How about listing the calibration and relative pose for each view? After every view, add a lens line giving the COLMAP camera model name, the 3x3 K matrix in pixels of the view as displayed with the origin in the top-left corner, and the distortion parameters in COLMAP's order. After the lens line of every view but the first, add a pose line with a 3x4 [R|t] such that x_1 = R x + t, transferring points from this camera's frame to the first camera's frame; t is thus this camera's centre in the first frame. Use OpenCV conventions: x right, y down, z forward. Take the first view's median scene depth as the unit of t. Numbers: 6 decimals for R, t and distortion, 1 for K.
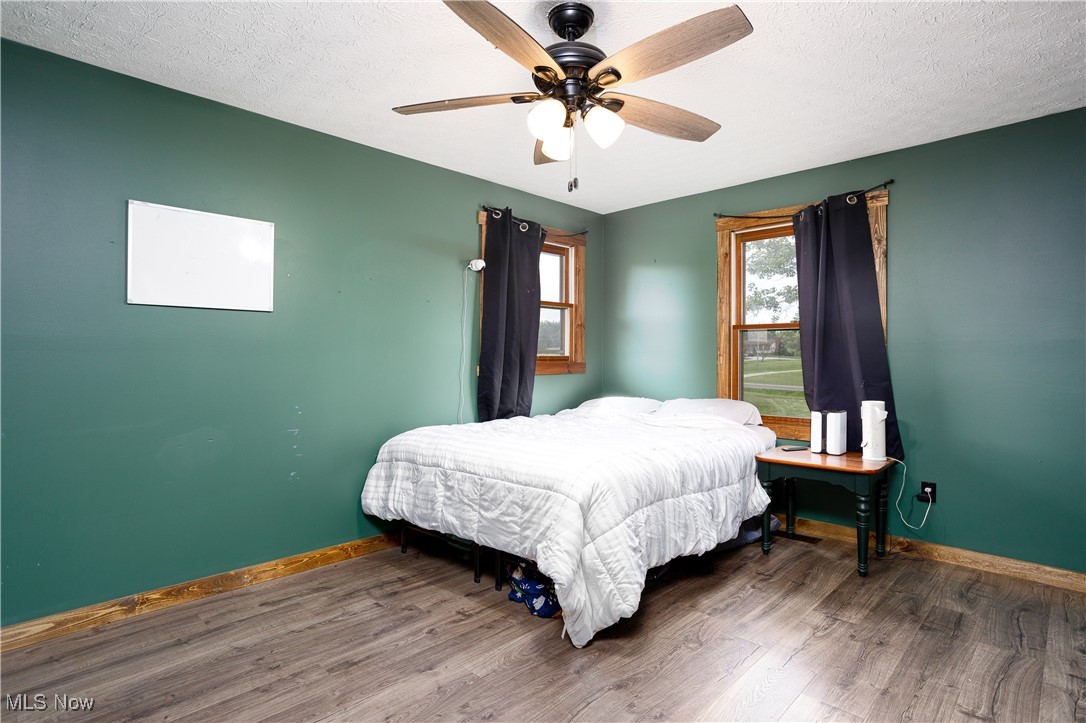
lens RADIAL K [[563.9, 0, 540.5], [0, 563.9, 357.1], [0, 0, 1]] dist [-0.000687, 0.001118]
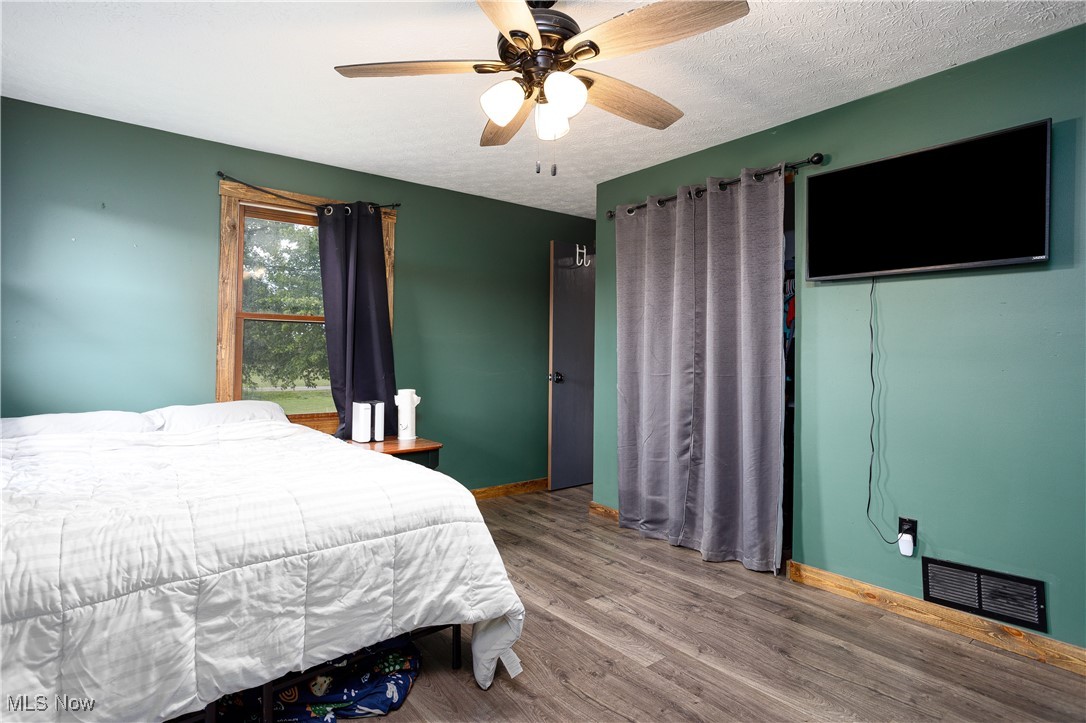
lens RADIAL K [[563.9, 0, 540.5], [0, 563.9, 357.1], [0, 0, 1]] dist [-0.000687, 0.001118]
pose [[0.132914, -0.005182, 0.991114, -0.627697], [-0.005142, 0.999969, 0.005917, 0.002257], [-0.991114, -0.005882, 0.132883, 0.654014]]
